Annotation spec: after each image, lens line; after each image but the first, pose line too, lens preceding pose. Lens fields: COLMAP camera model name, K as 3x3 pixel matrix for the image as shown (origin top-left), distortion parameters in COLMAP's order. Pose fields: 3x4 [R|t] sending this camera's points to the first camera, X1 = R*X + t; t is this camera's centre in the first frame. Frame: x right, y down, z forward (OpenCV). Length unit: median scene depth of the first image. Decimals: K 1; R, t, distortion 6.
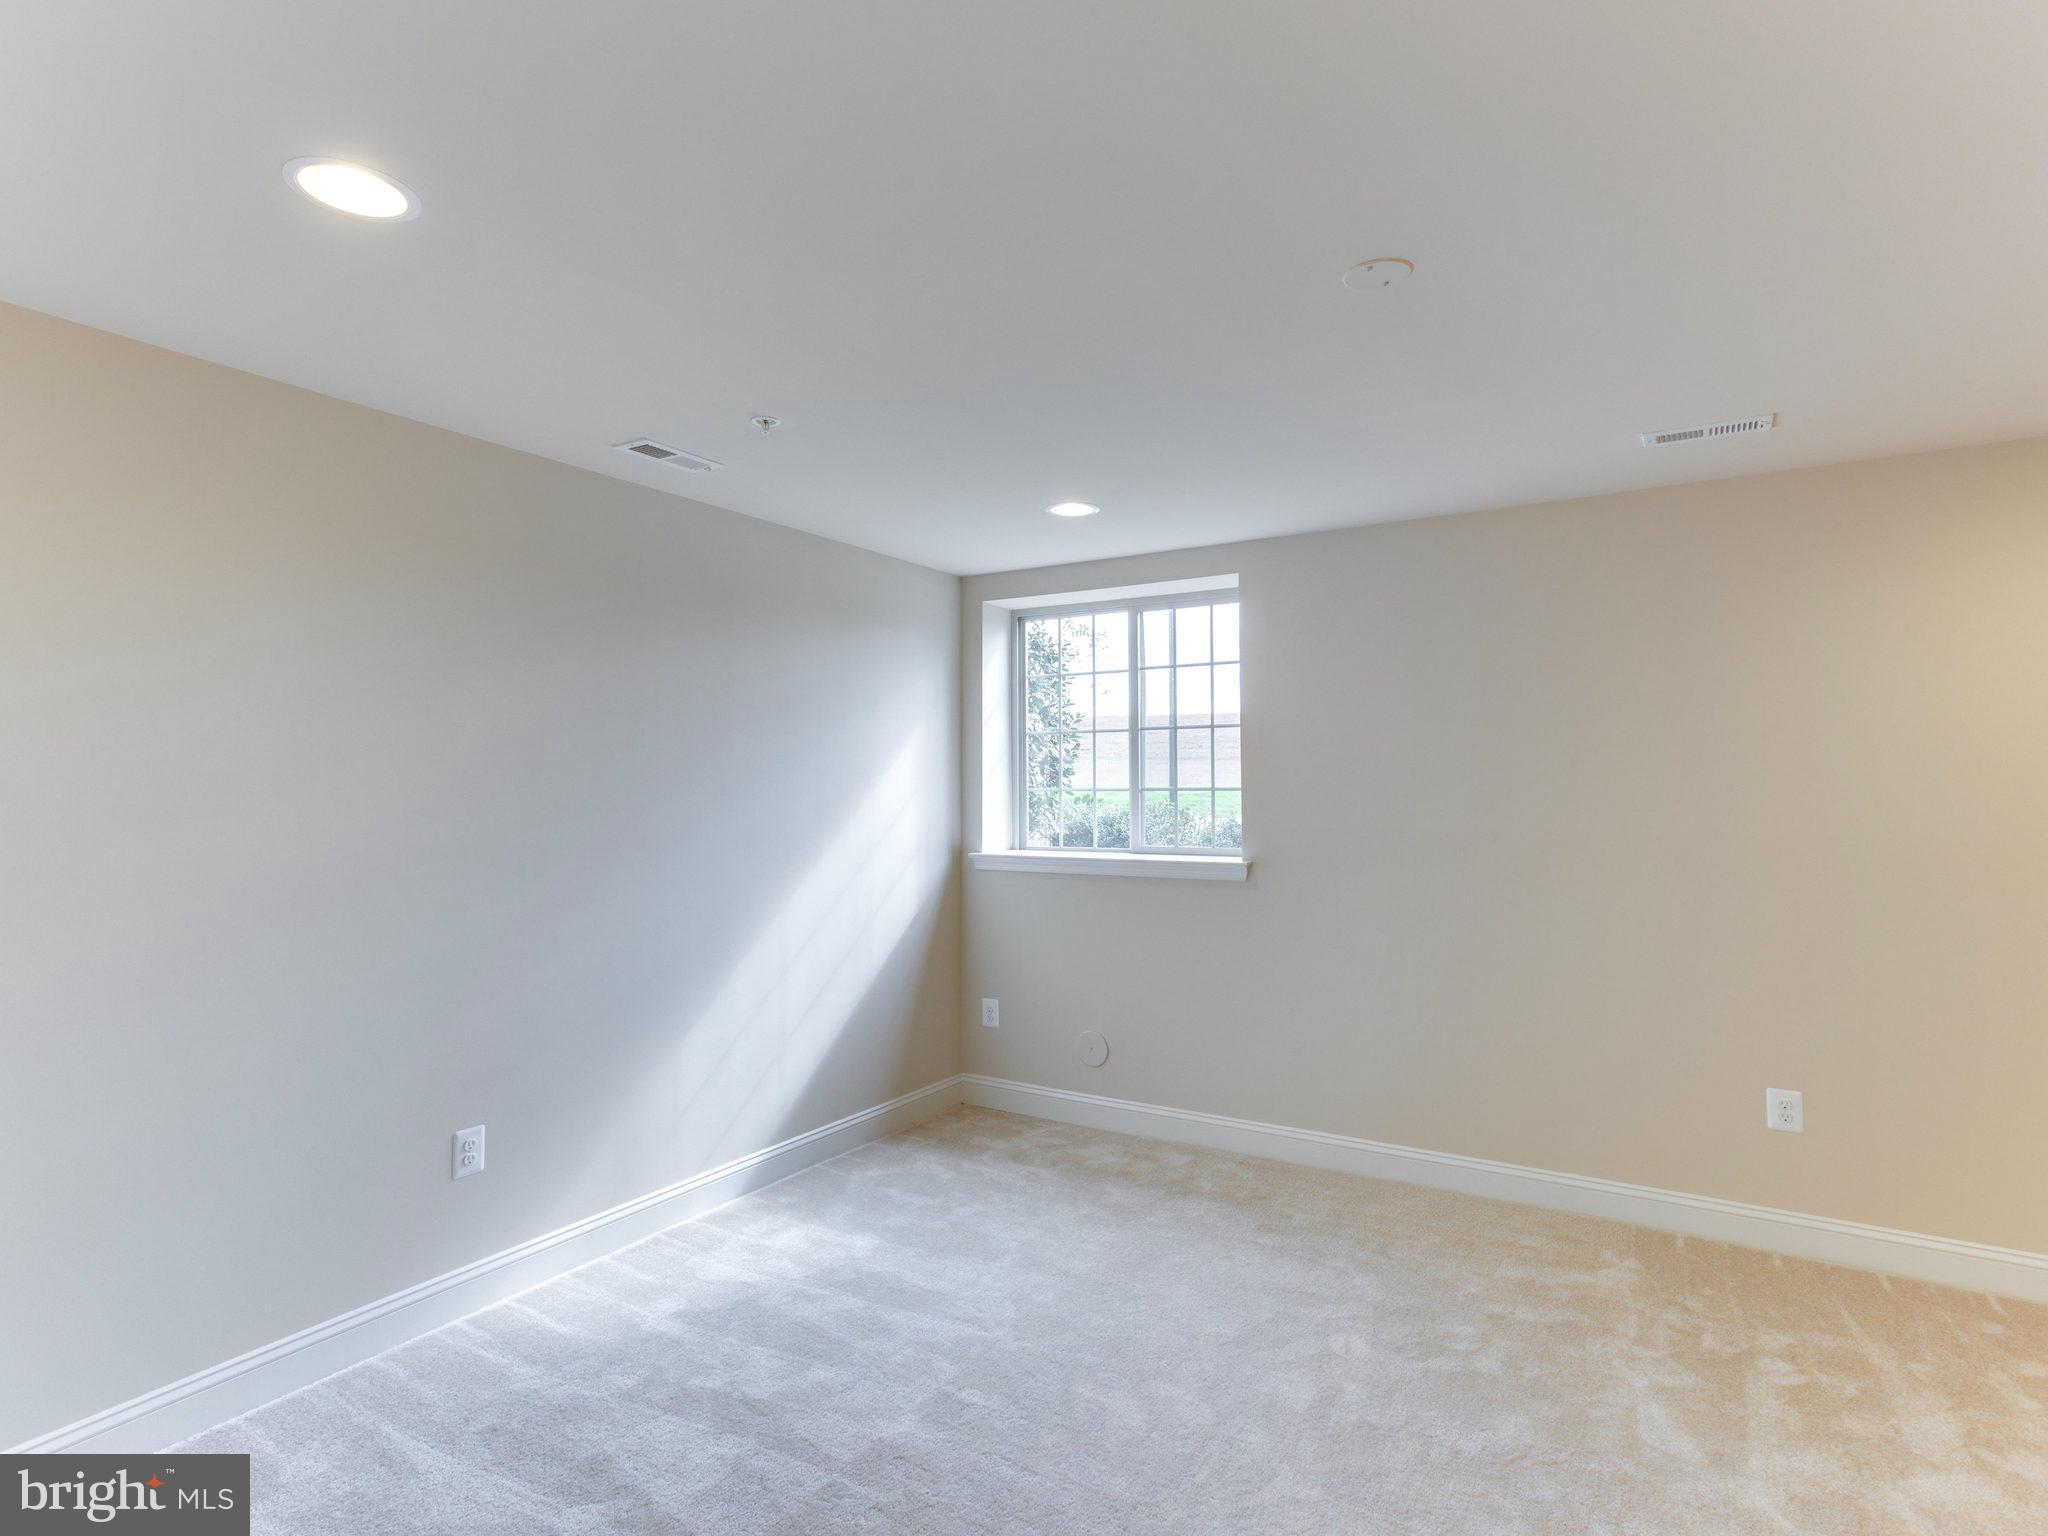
lens RADIAL K [[1093.1, 0, 1016.9], [0, 1093.1, 757.0], [0, 0, 1]] dist [0.021441, 0.002141]
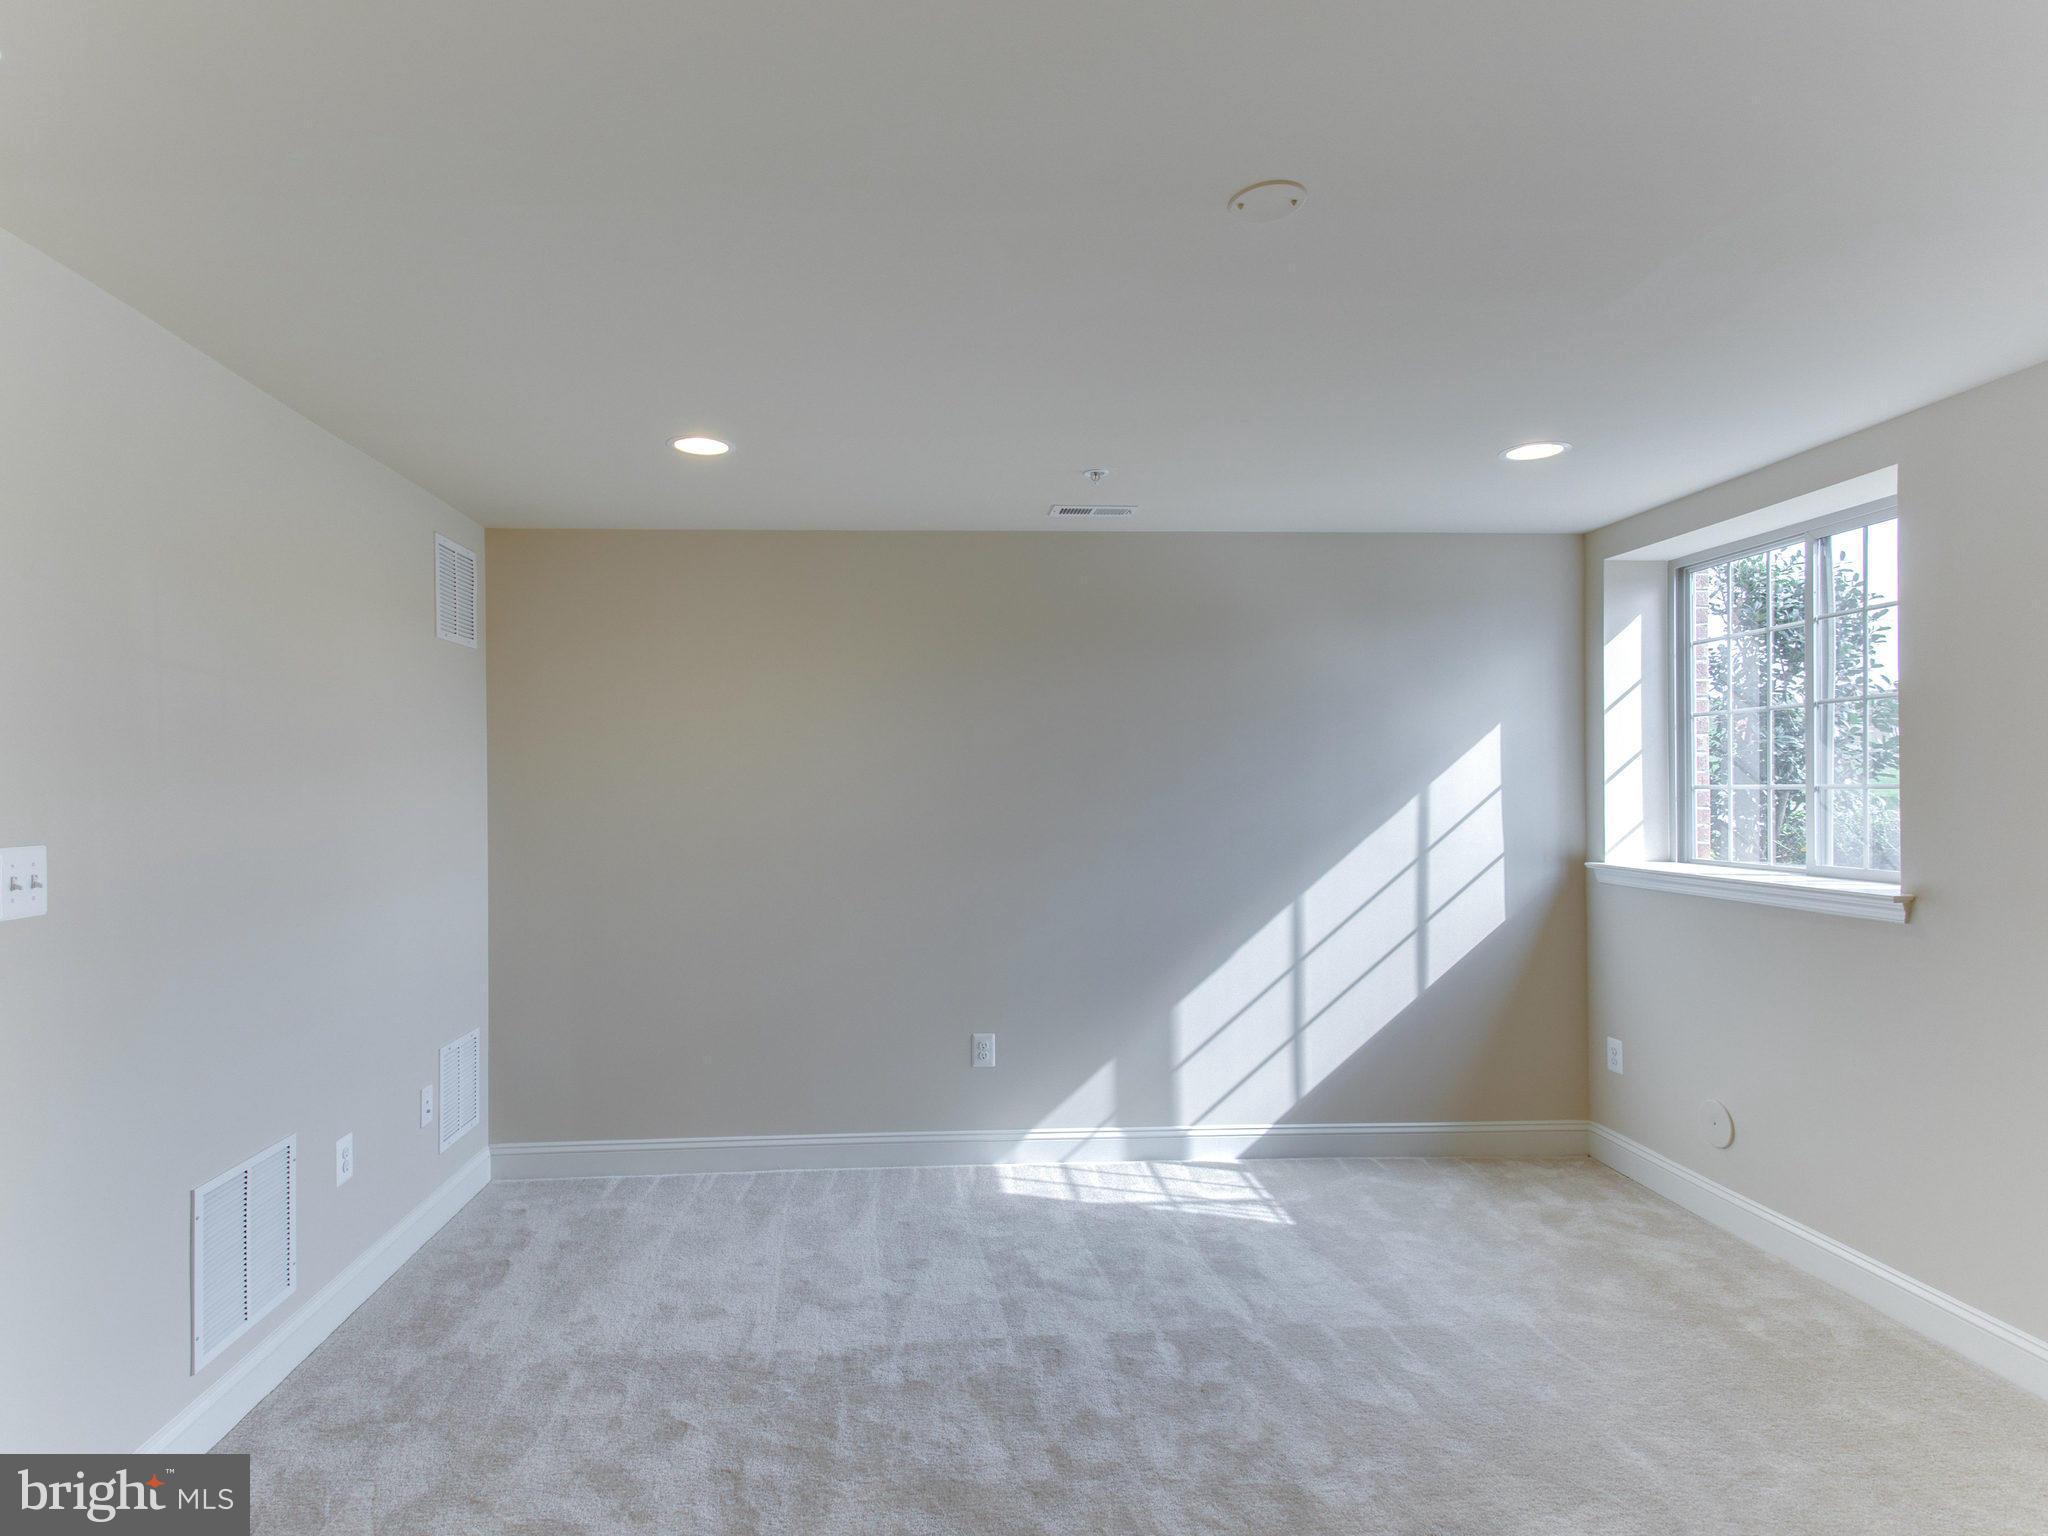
lens RADIAL K [[1117.0, 0, 978.2], [0, 1117.0, 785.6], [0, 0, 1]] dist [0.000761, 0.022207]
pose [[0.570852, -0.003951, -0.821043, 0.453520], [0.028100, 0.999497, 0.014728, 0.003056], [0.820572, -0.031479, 0.570676, 0.140800]]
